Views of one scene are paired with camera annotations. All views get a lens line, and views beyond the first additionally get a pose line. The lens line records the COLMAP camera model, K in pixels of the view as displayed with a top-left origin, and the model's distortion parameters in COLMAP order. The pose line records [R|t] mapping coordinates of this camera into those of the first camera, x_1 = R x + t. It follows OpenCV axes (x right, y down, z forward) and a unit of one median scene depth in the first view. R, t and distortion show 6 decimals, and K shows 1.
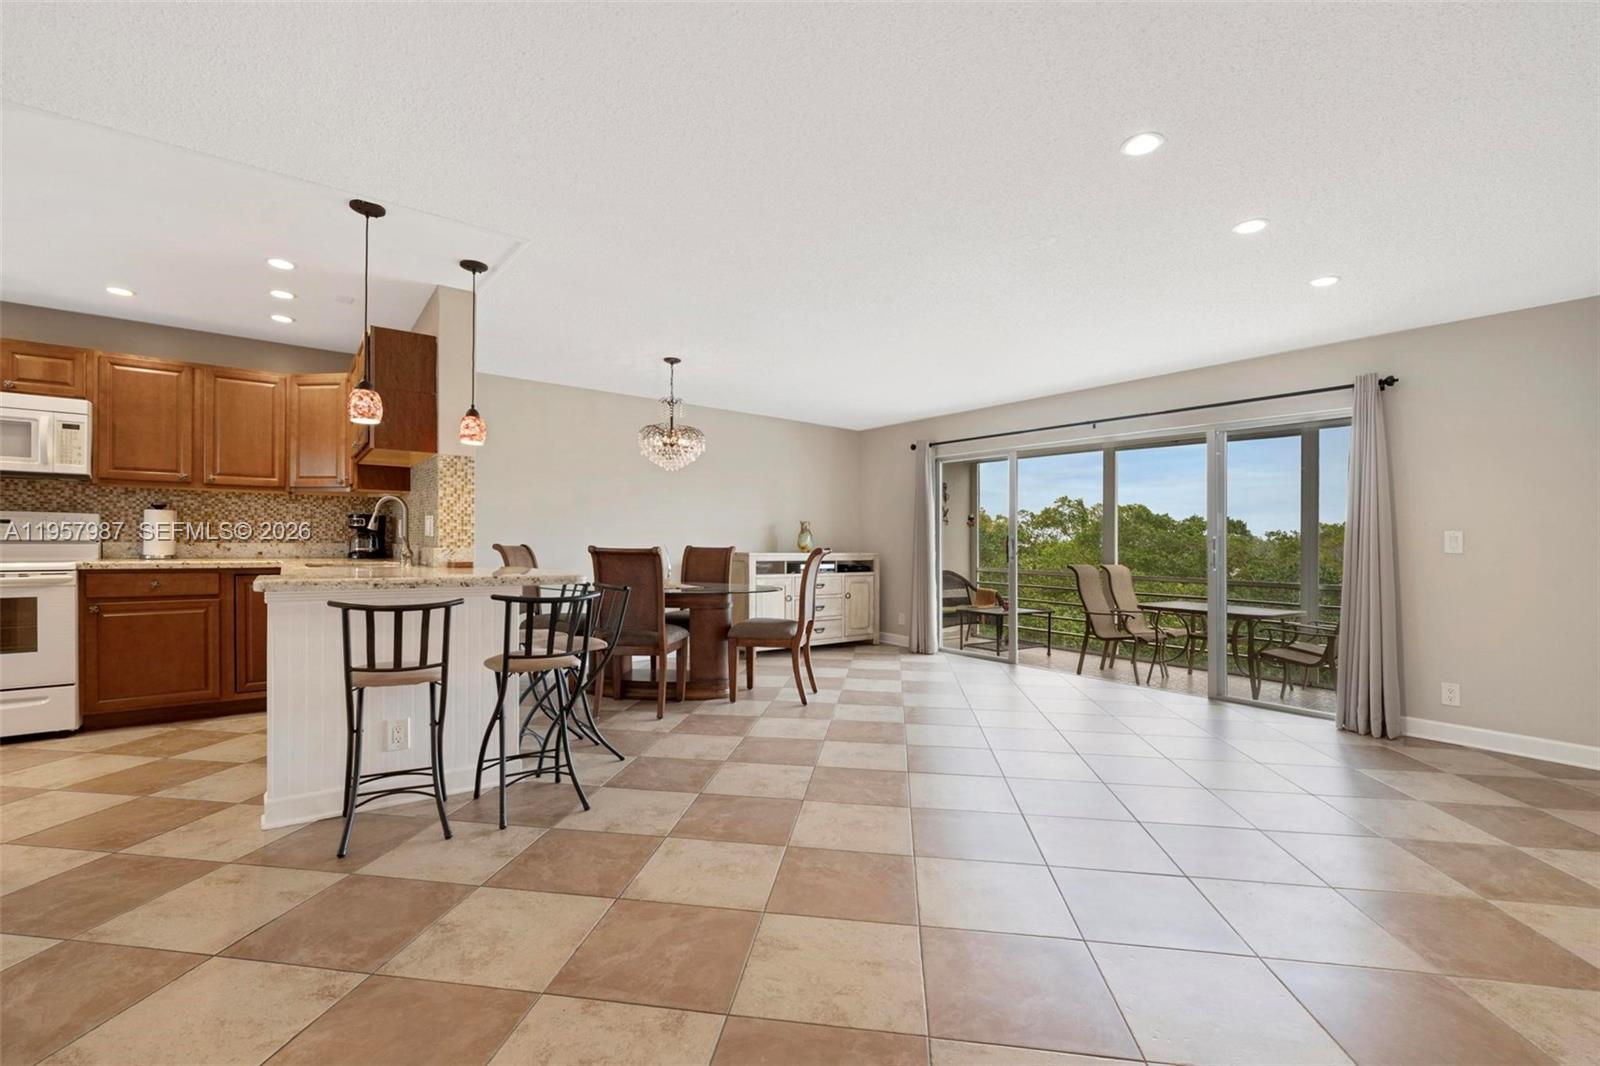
lens RADIAL K [[672.9, 0, 791.6], [0, 672.9, 541.1], [0, 0, 1]] dist [-0.017979, -0.000061]
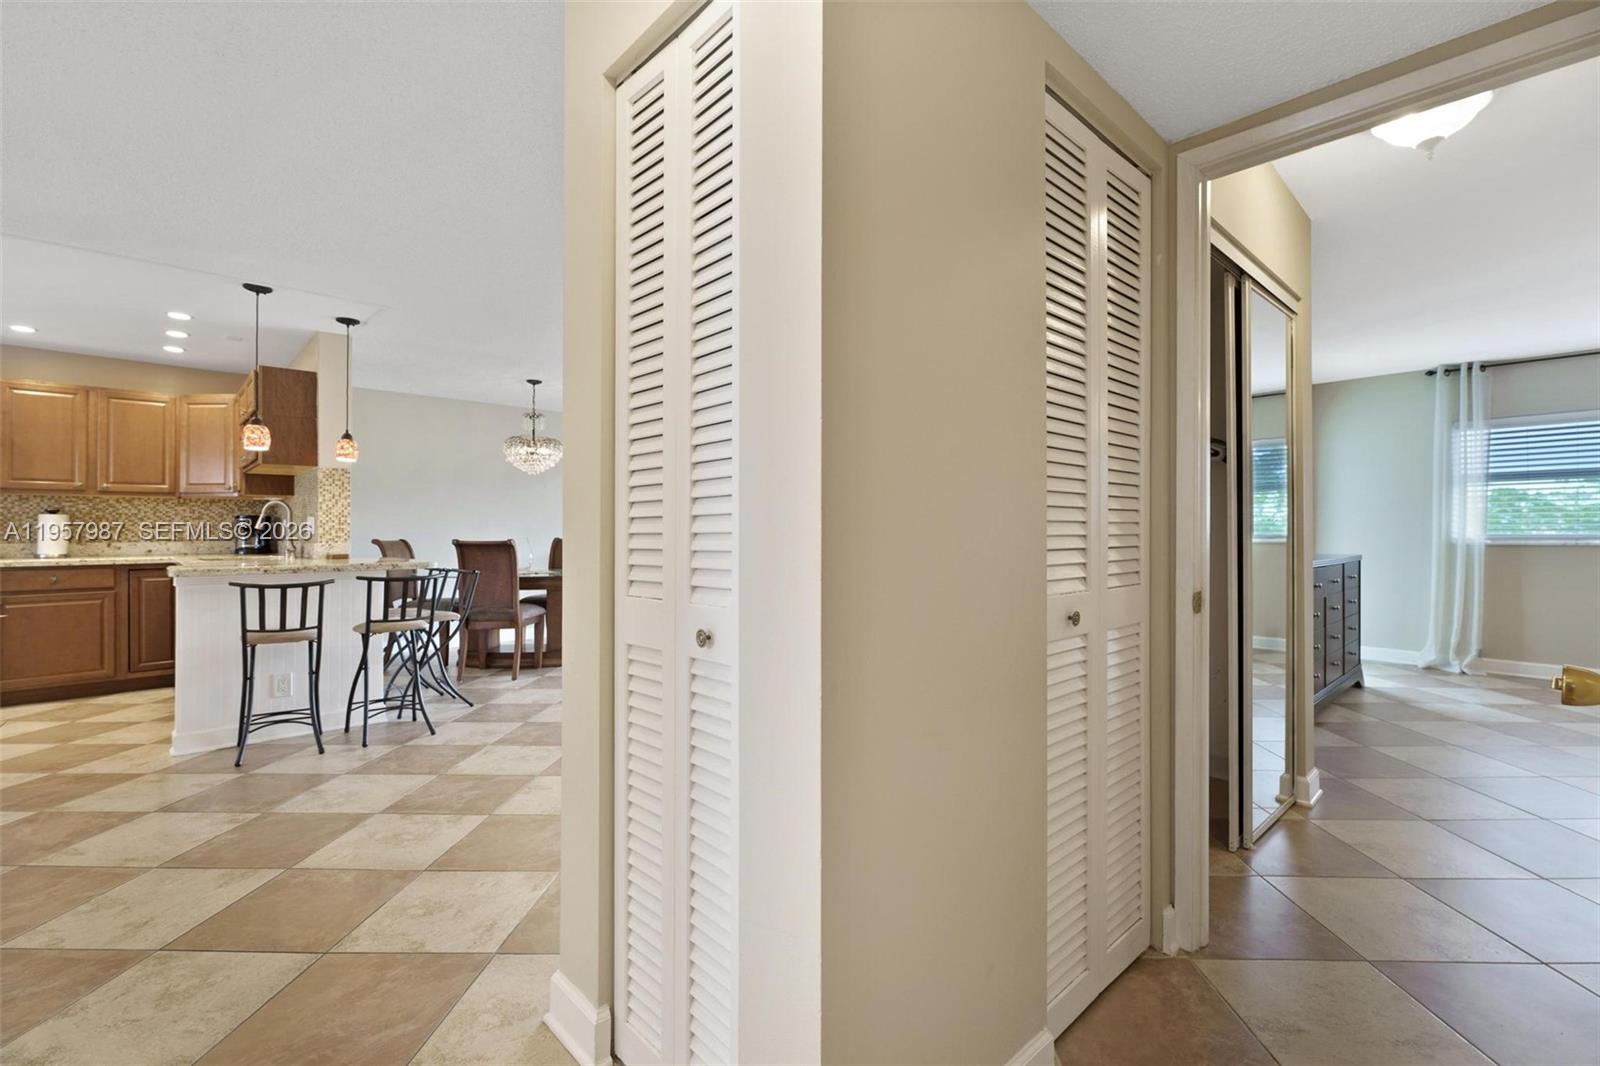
lens RADIAL K [[696.9, 0, 804.5], [0, 696.9, 513.0], [0, 0, 1]] dist [-0.002565, -0.000609]
pose [[0.993537, -0.013228, 0.112739, 0.244368], [0.015941, 0.999604, -0.023197, -0.001895], [-0.112387, 0.024844, 0.993354, -0.420302]]
